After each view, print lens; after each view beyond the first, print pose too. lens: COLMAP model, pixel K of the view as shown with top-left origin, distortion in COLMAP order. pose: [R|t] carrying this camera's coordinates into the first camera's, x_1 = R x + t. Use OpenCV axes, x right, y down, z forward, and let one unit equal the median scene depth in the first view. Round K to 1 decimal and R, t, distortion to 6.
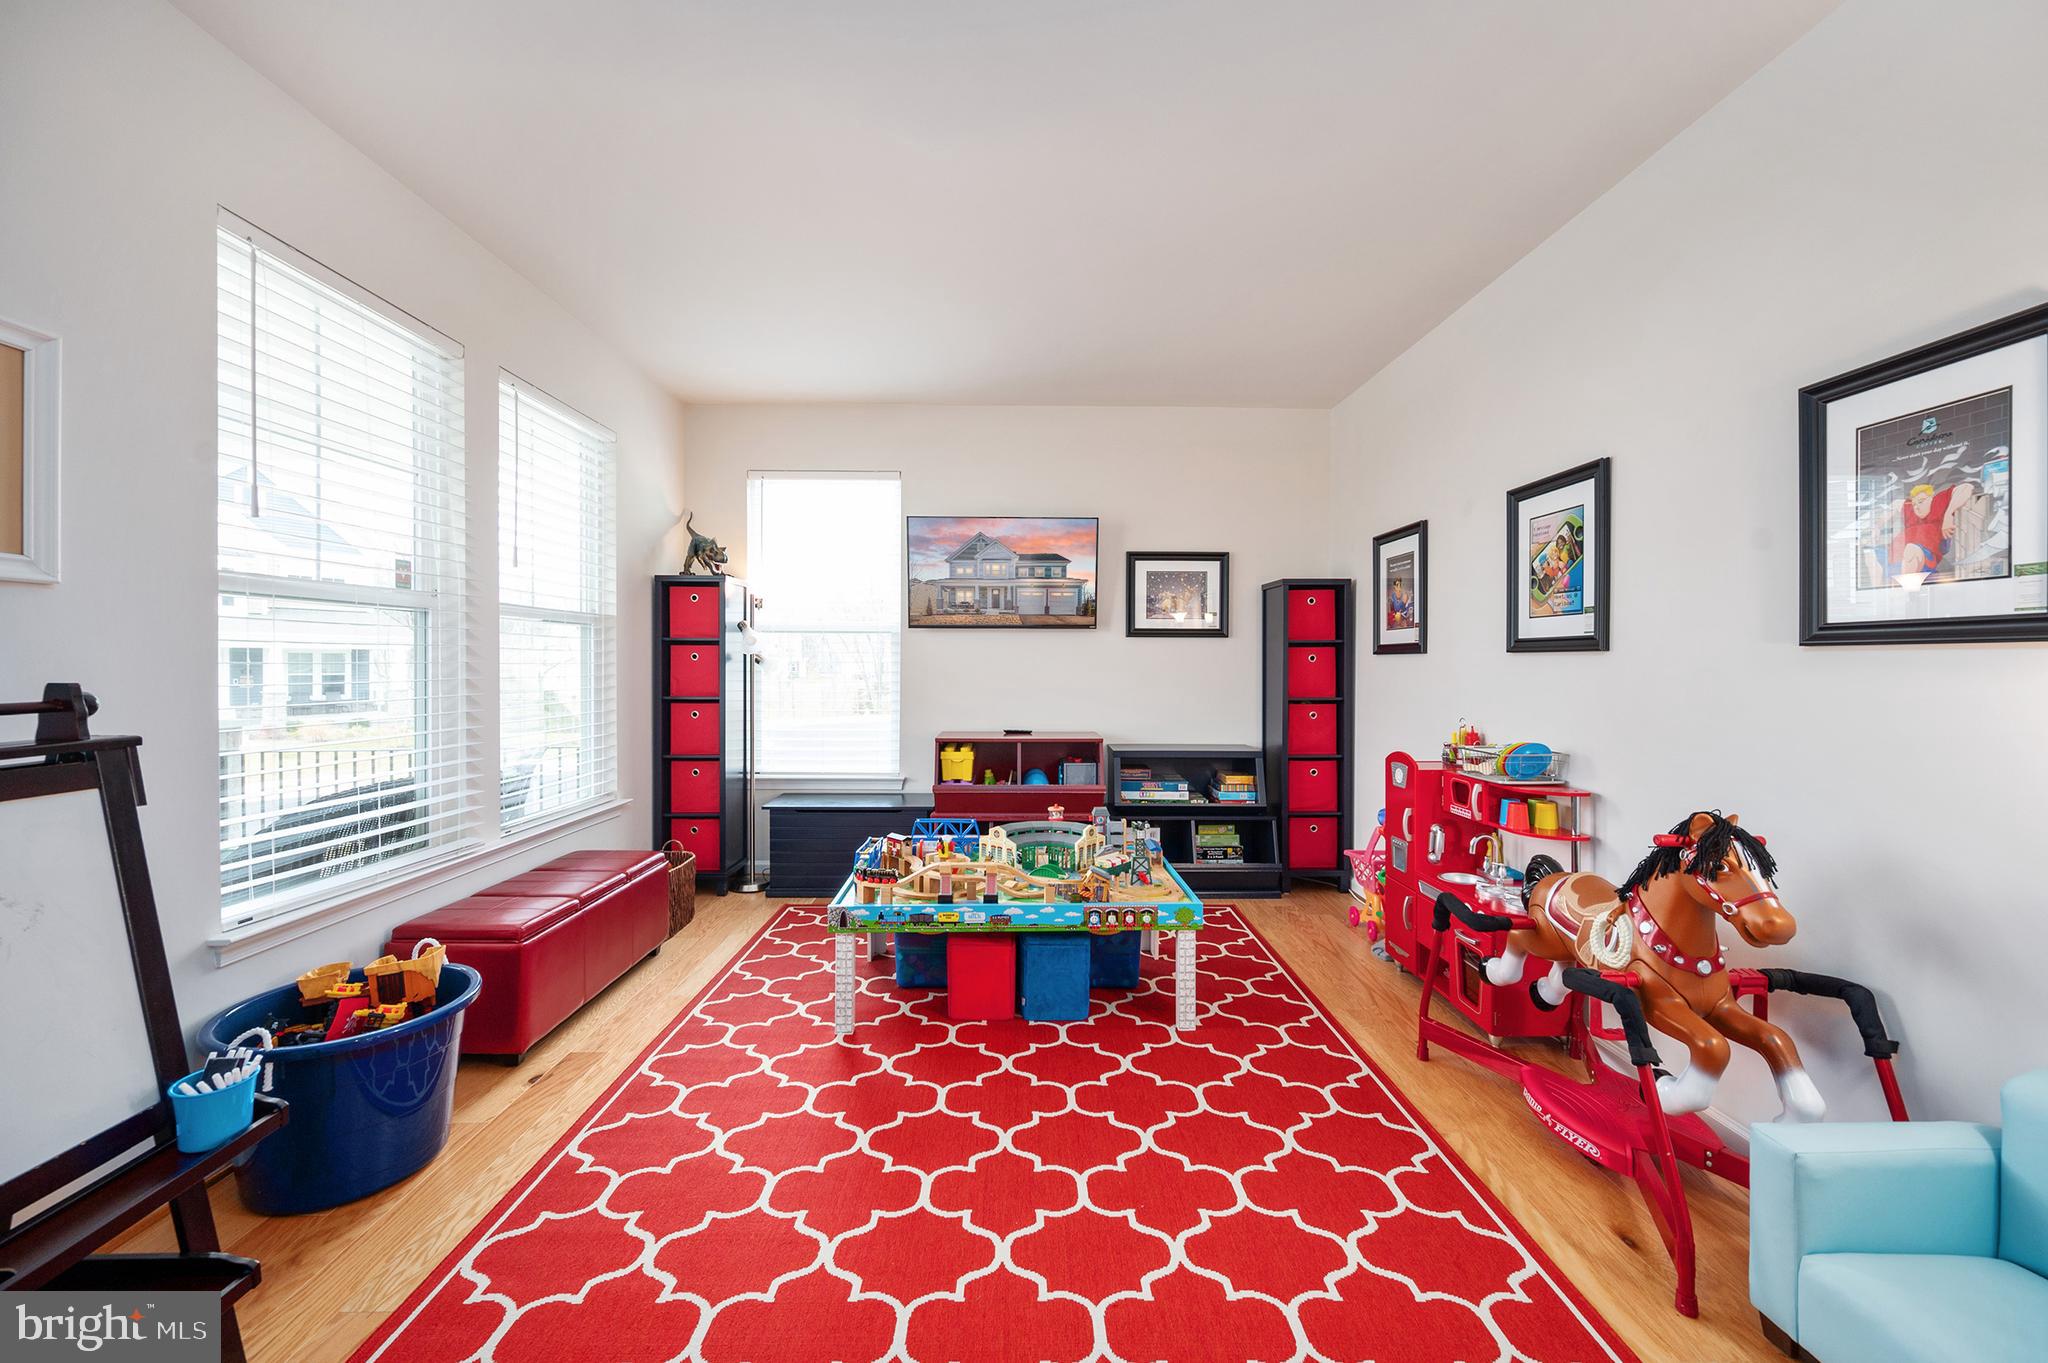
lens RADIAL K [[836.2, 0, 1024.6], [0, 836.2, 664.9], [0, 0, 1]] dist [0.052144, 0.000093]
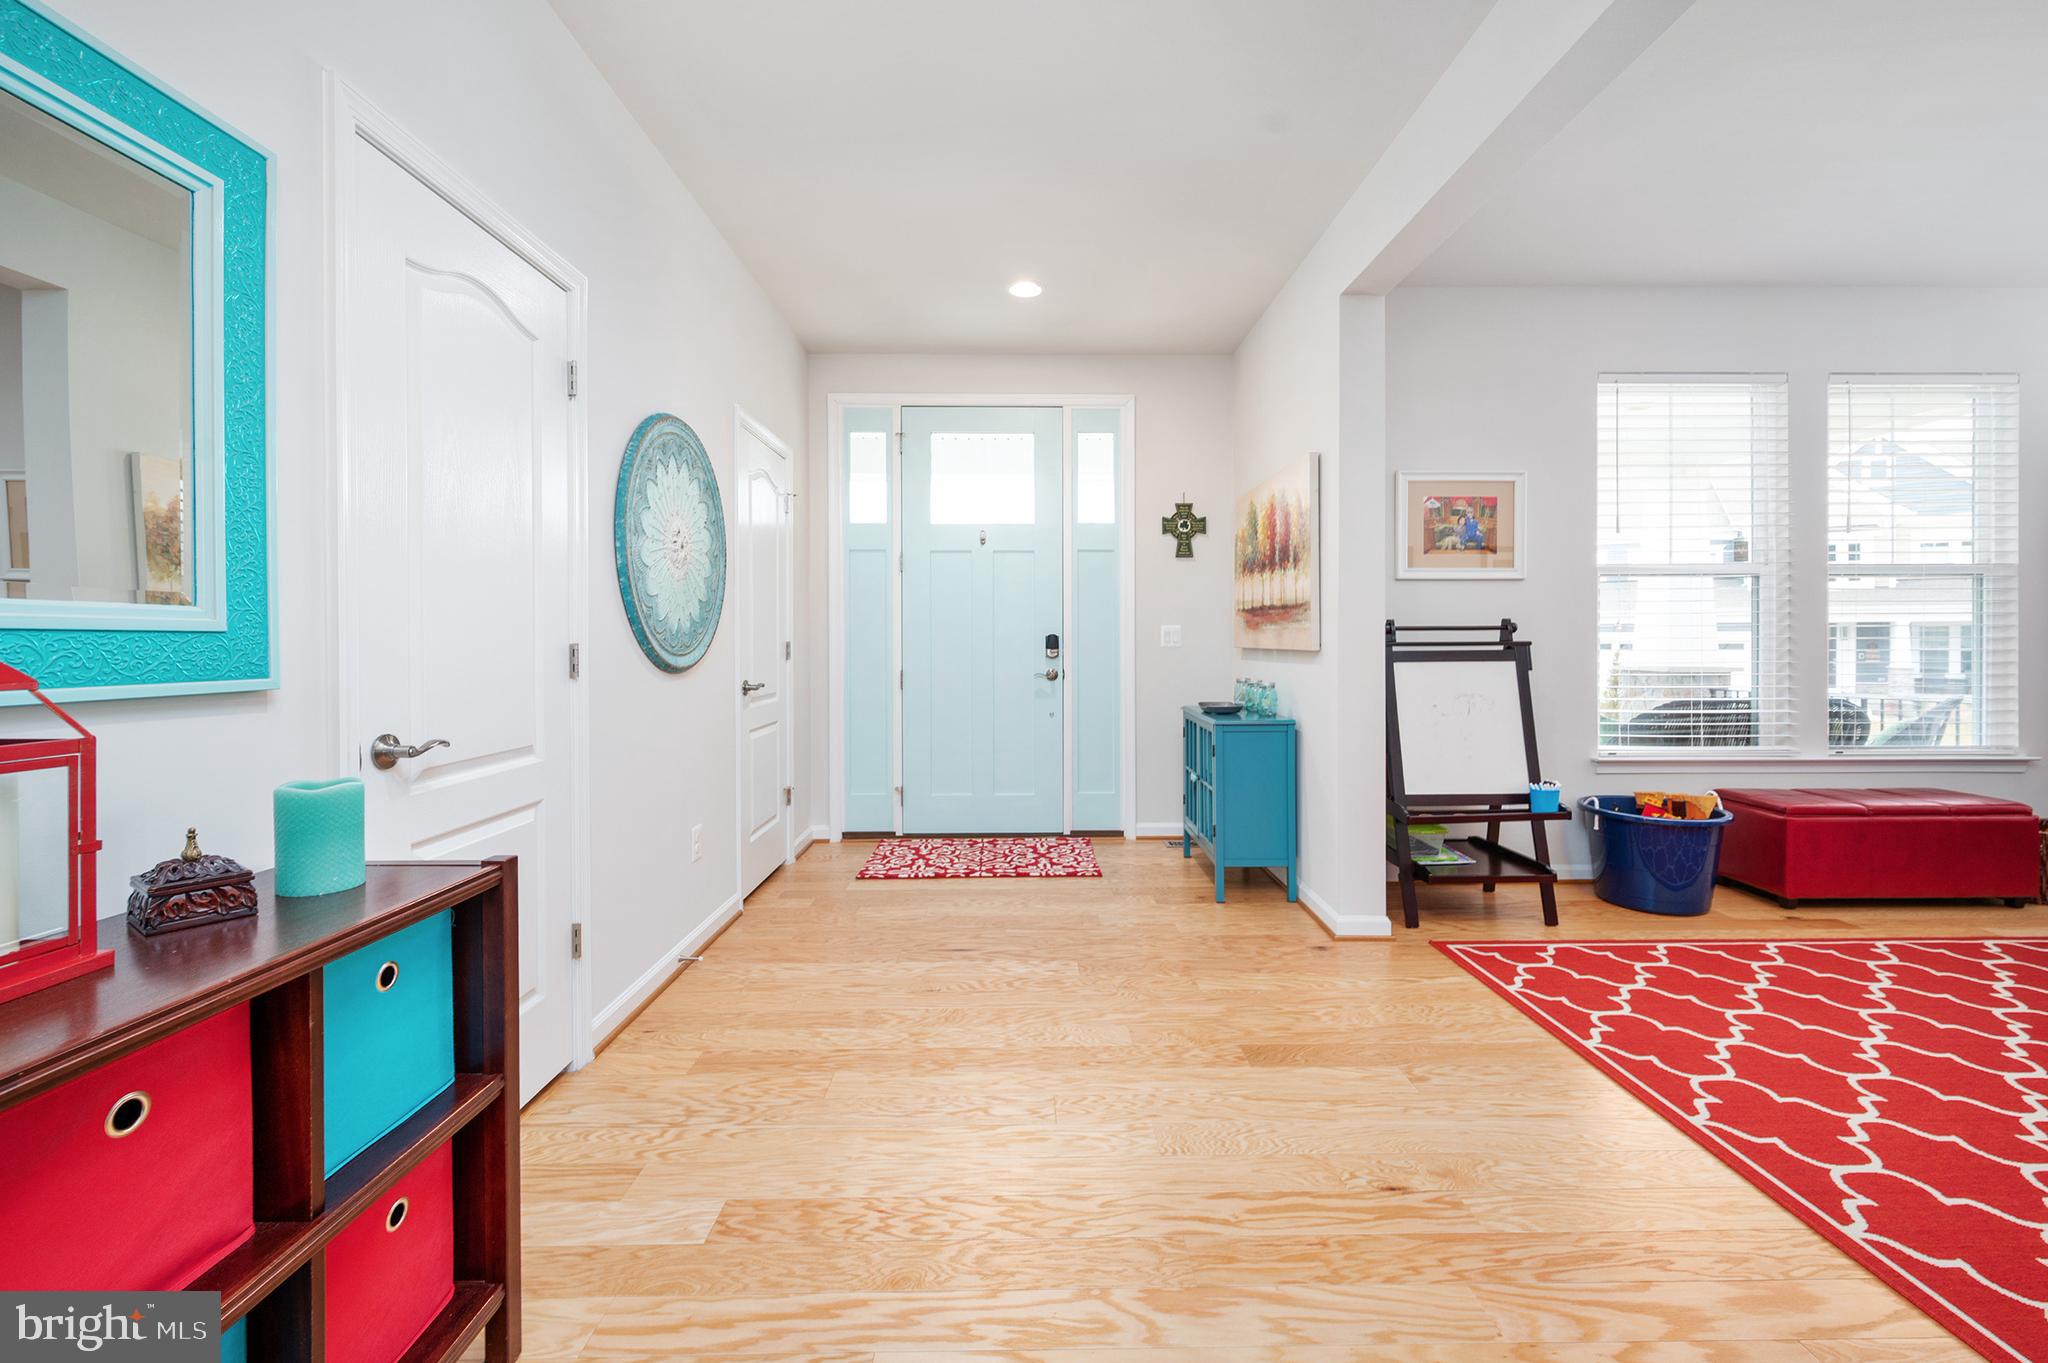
lens RADIAL K [[836.4, 0, 1027.9], [0, 836.4, 645.5], [0, 0, 1]] dist [0.000541, 0.000106]
pose [[0.015599, 0.001663, -0.999877, 0.948419], [-0.002050, 0.999997, 0.001632, 0.073911], [0.999876, 0.002025, 0.015603, -0.286149]]
